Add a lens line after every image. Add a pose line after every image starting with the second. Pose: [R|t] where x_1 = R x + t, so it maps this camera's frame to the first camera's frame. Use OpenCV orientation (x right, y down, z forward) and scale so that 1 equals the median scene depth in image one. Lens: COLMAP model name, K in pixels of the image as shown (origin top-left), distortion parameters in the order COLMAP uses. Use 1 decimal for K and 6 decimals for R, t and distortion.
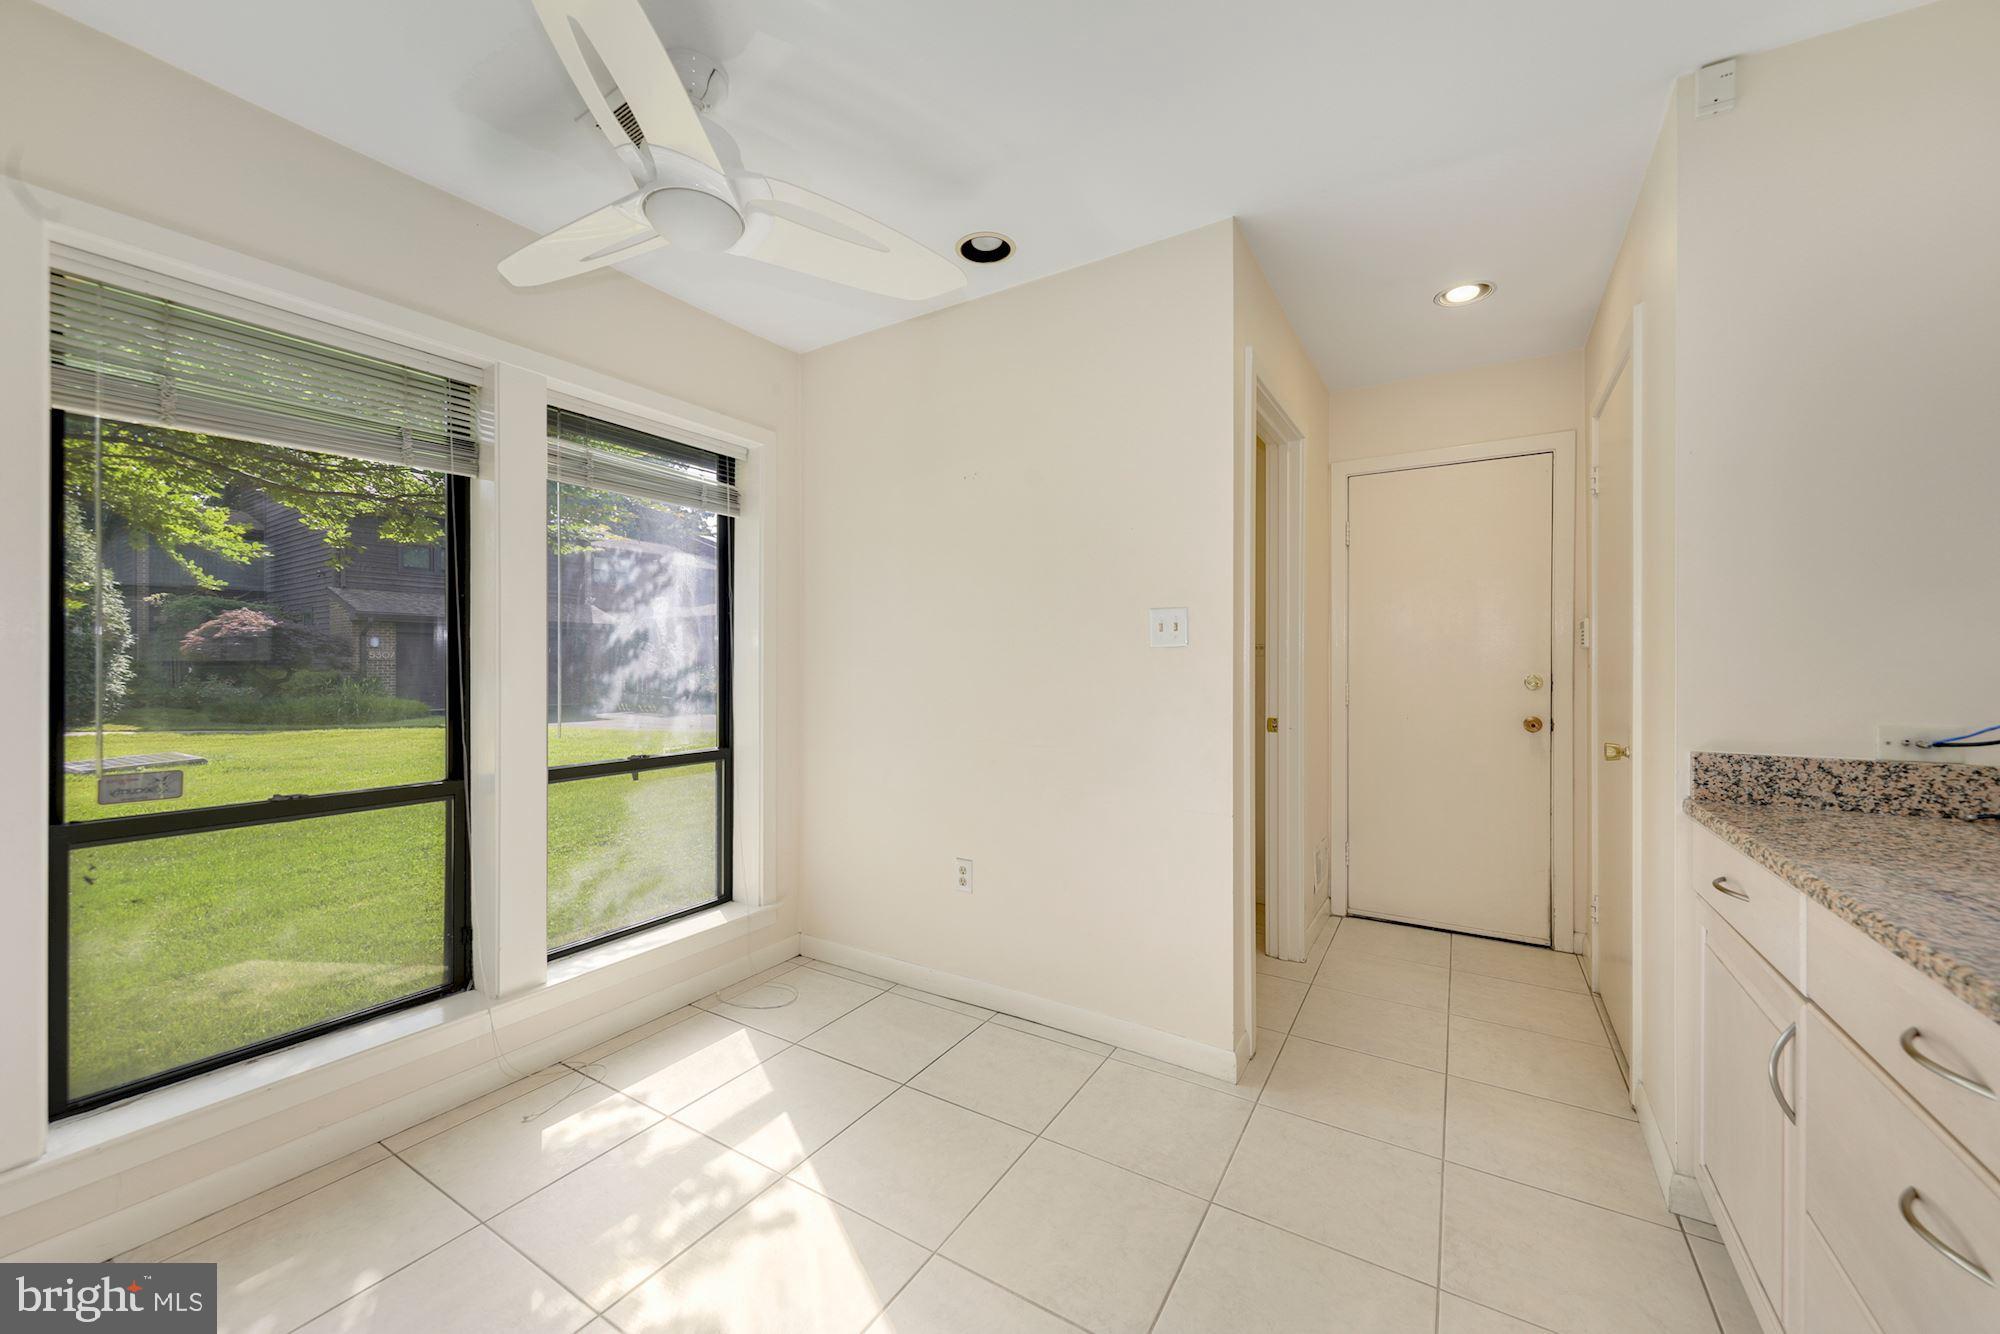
lens RADIAL K [[743.4, 0, 1035.1], [0, 743.4, 664.6], [0, 0, 1]] dist [0.006998, -0.000363]
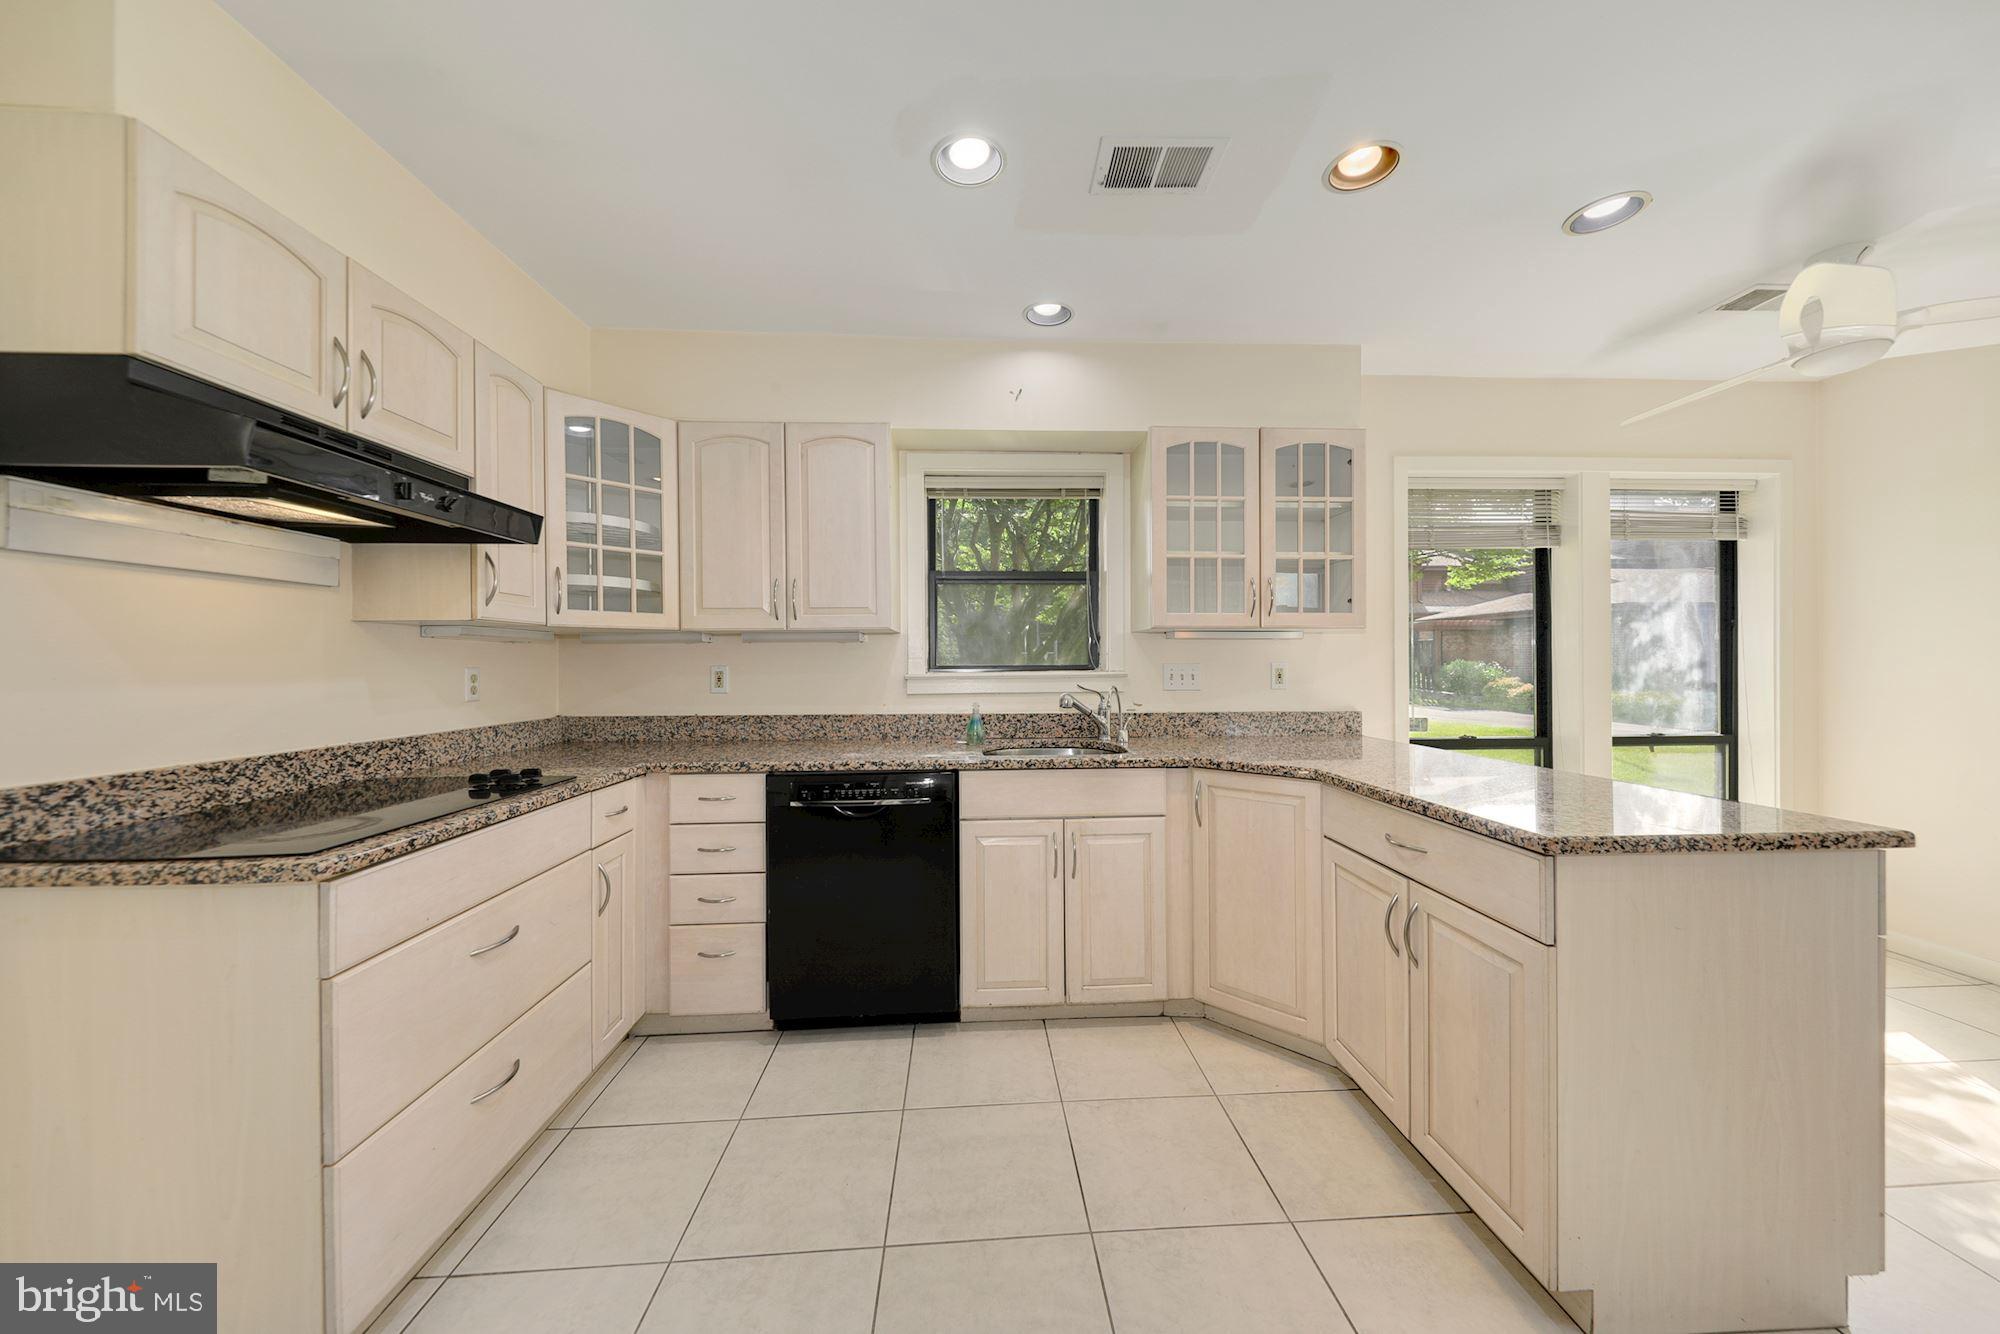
lens RADIAL K [[686.2, 0, 1001.3], [0, 686.2, 660.5], [0, 0, 1]] dist [0.003471, -0.000792]
pose [[0.548331, -0.005088, -0.836246, -0.138289], [0.004452, 0.999985, -0.003165, -0.008658], [0.836250, -0.001988, 0.548345, -0.612776]]
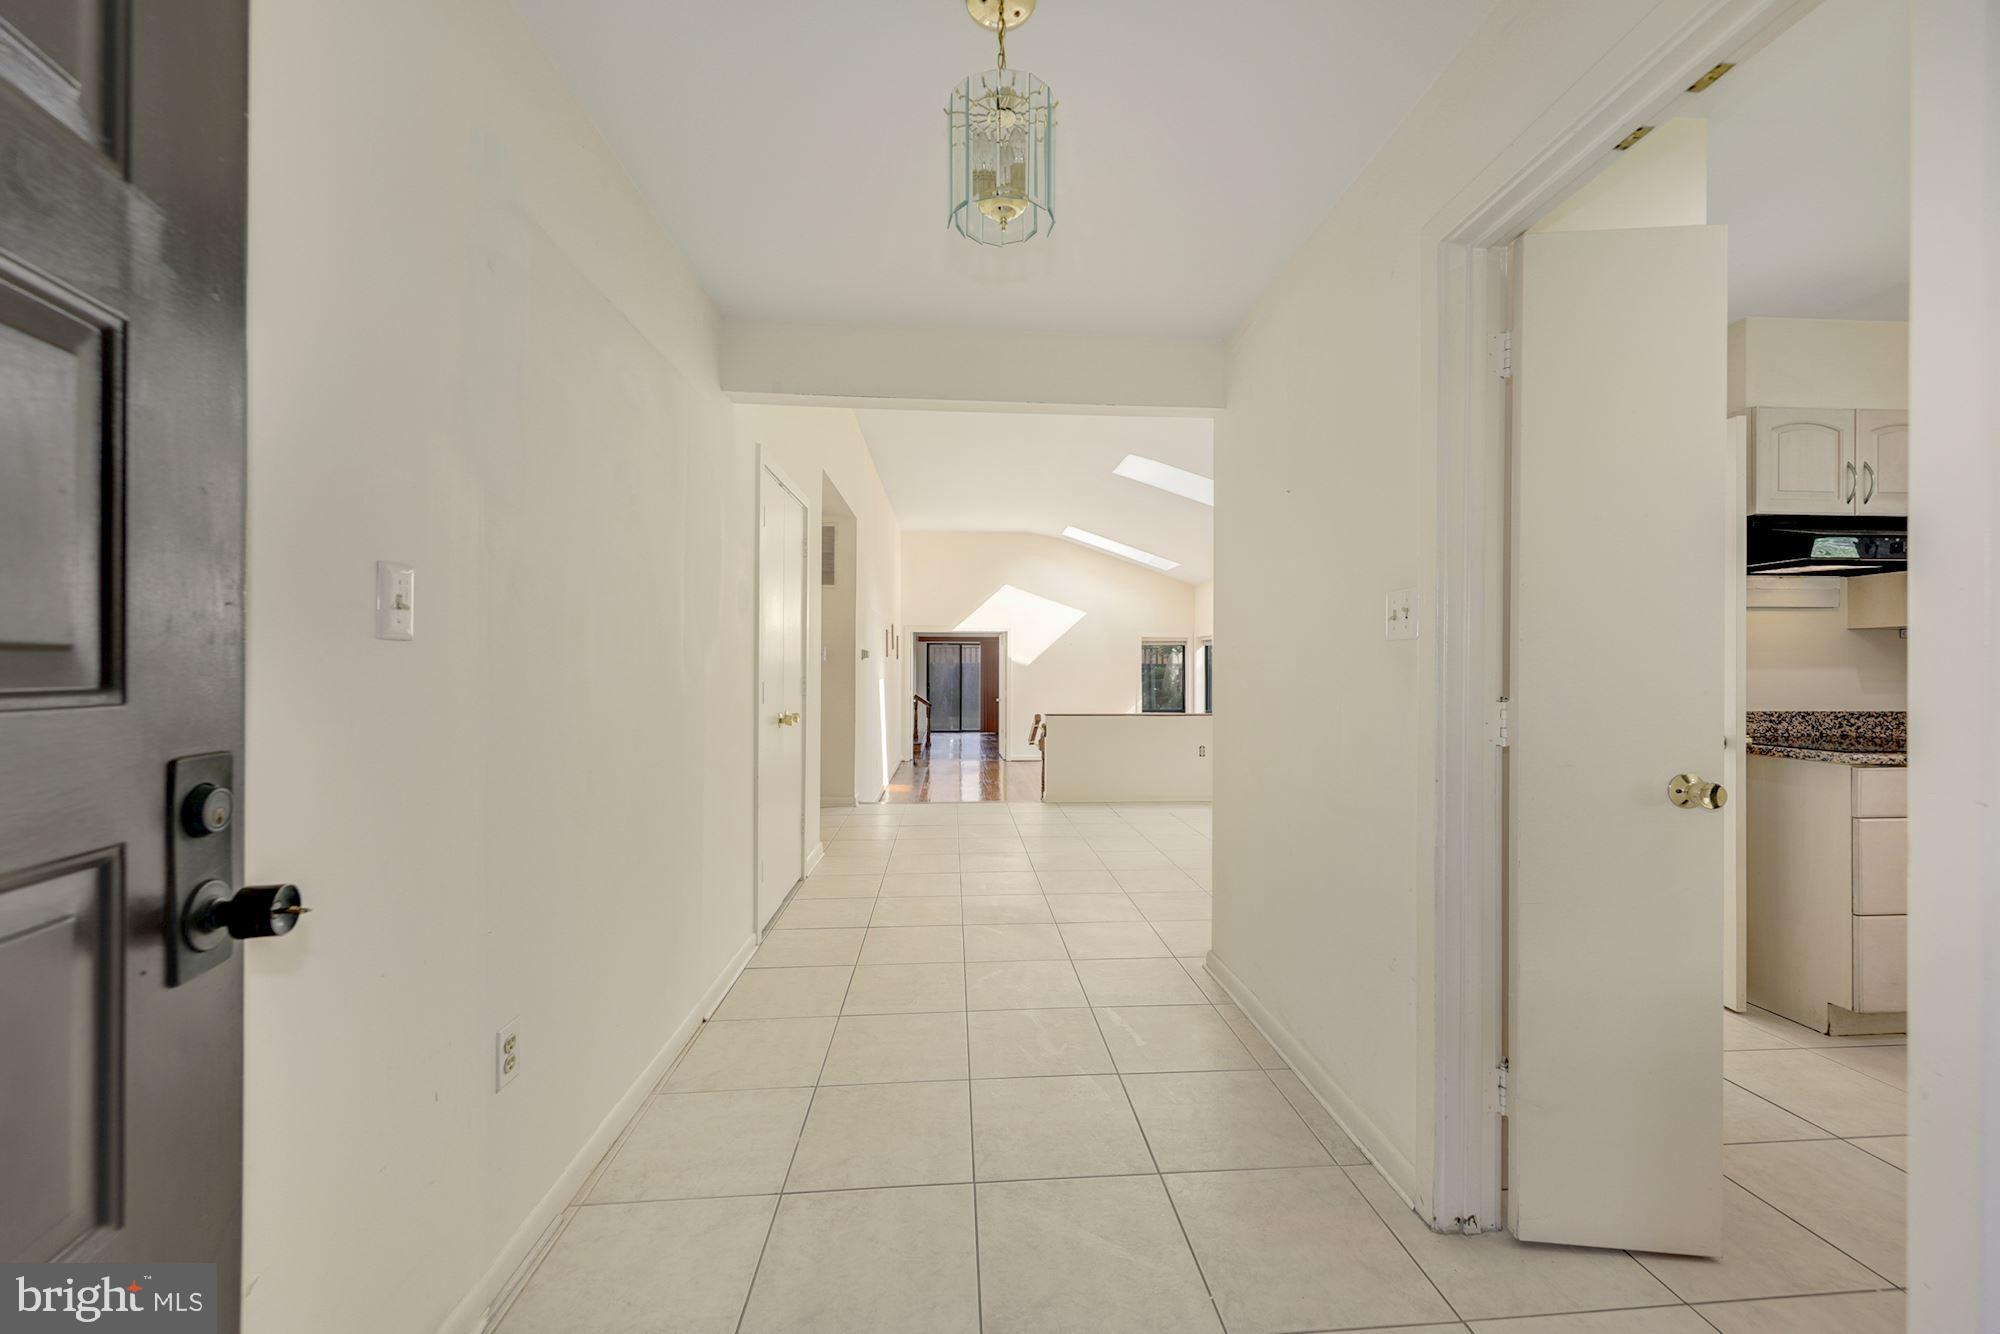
lens RADIAL K [[743.4, 0, 1035.4], [0, 743.4, 668.2], [0, 0, 1]] dist [0.006998, -0.000363]
pose [[-0.815863, -0.003185, -0.578236, 0.551105], [-0.002087, 0.999995, -0.002565, 0.010361], [0.578241, -0.000886, -0.815866, -0.567925]]
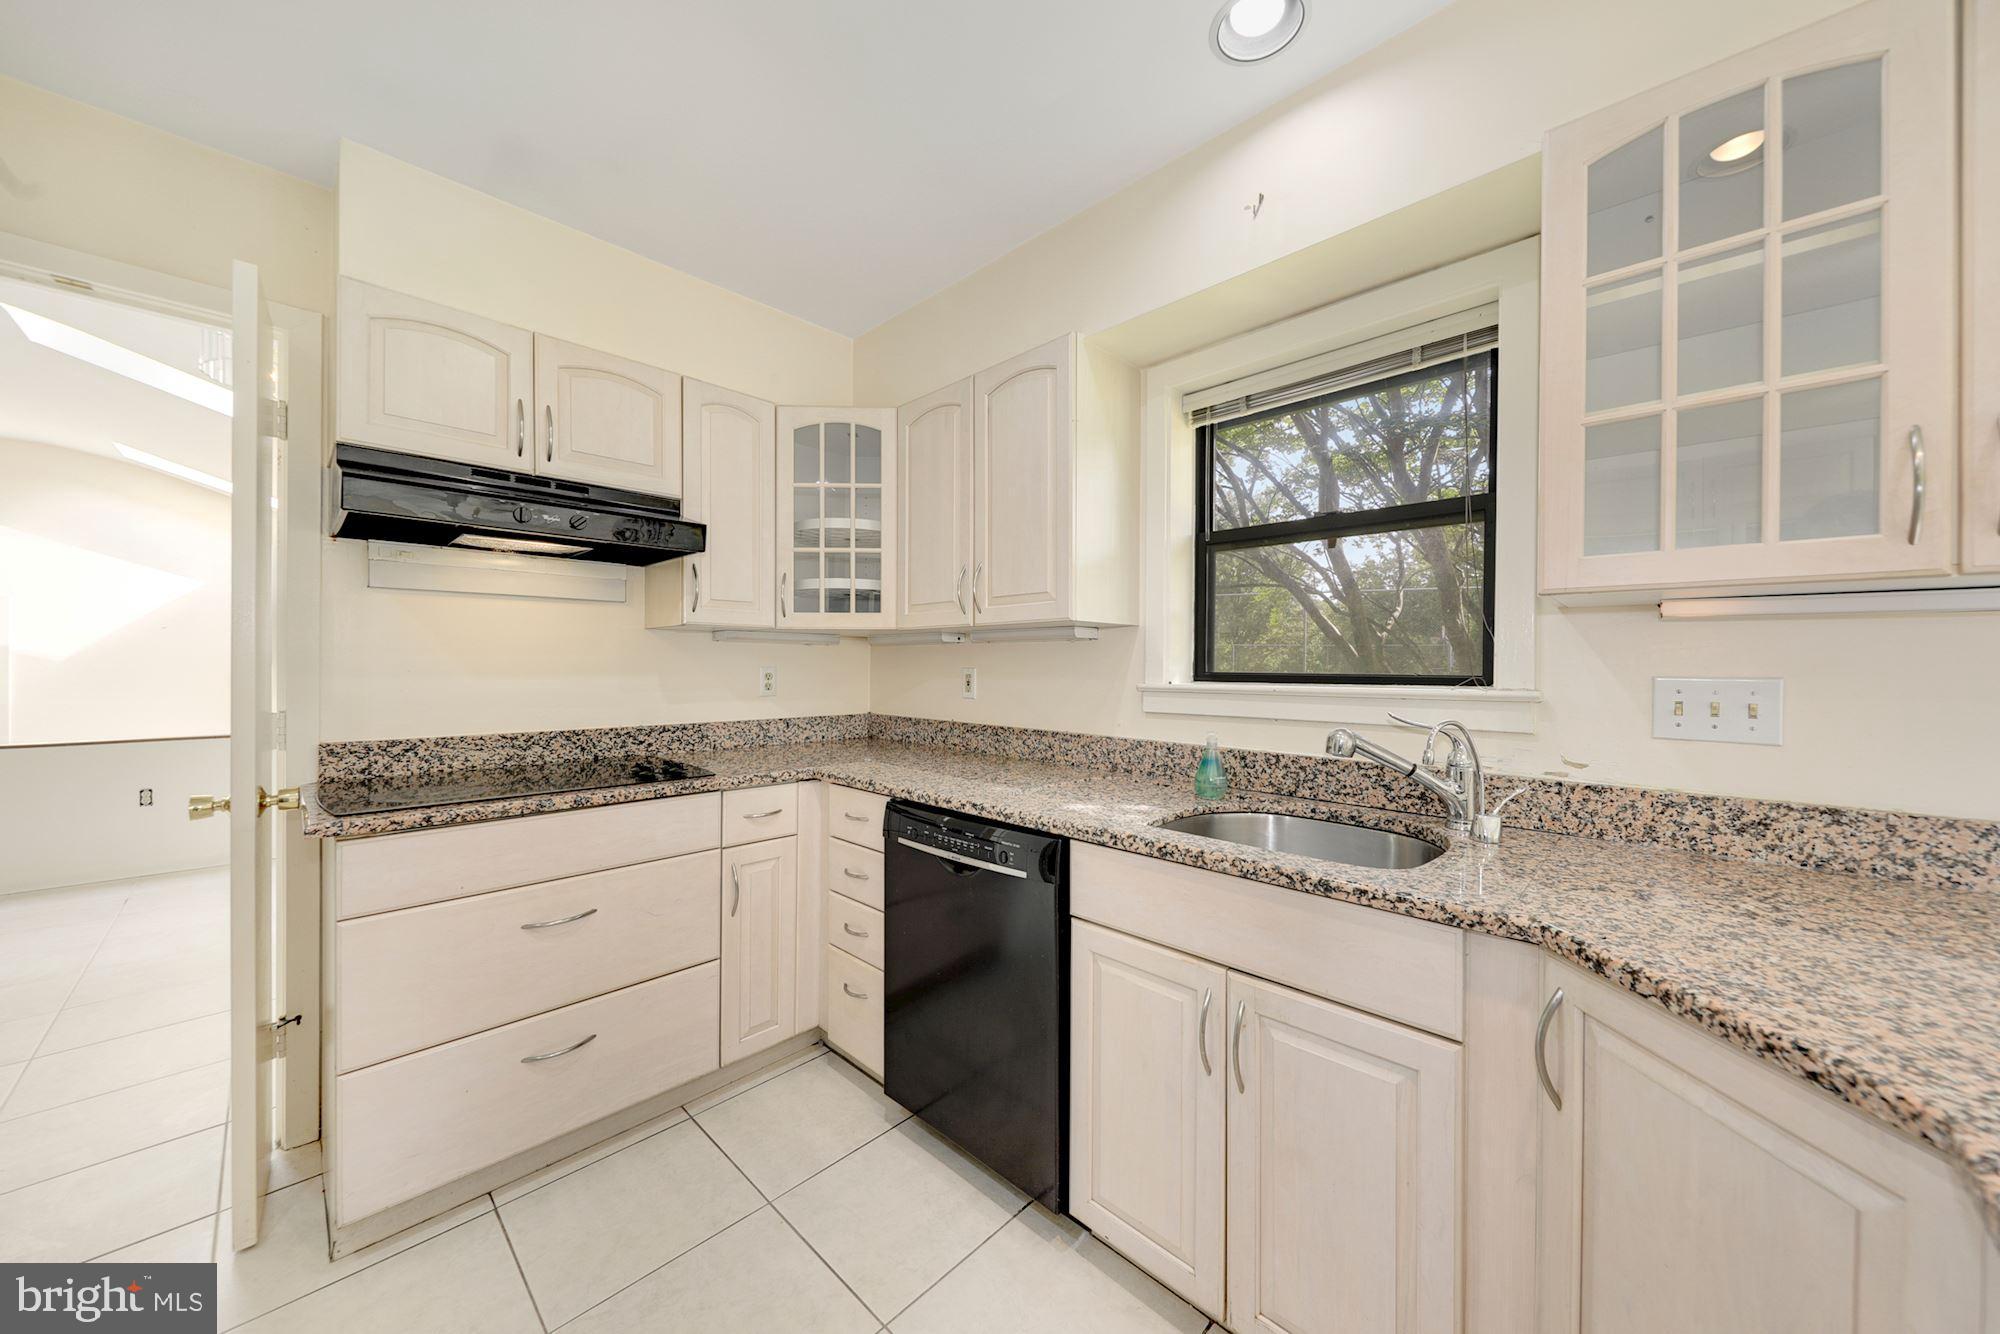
lens RADIAL K [[686.2, 0, 1002.4], [0, 686.2, 666.3], [0, 0, 1]] dist [0.003471, -0.000792]
pose [[-0.236130, 0.001303, -0.971721, -0.331453], [-0.006801, 0.999972, 0.002993, -0.011528], [0.971698, 0.007315, -0.236114, -0.143137]]
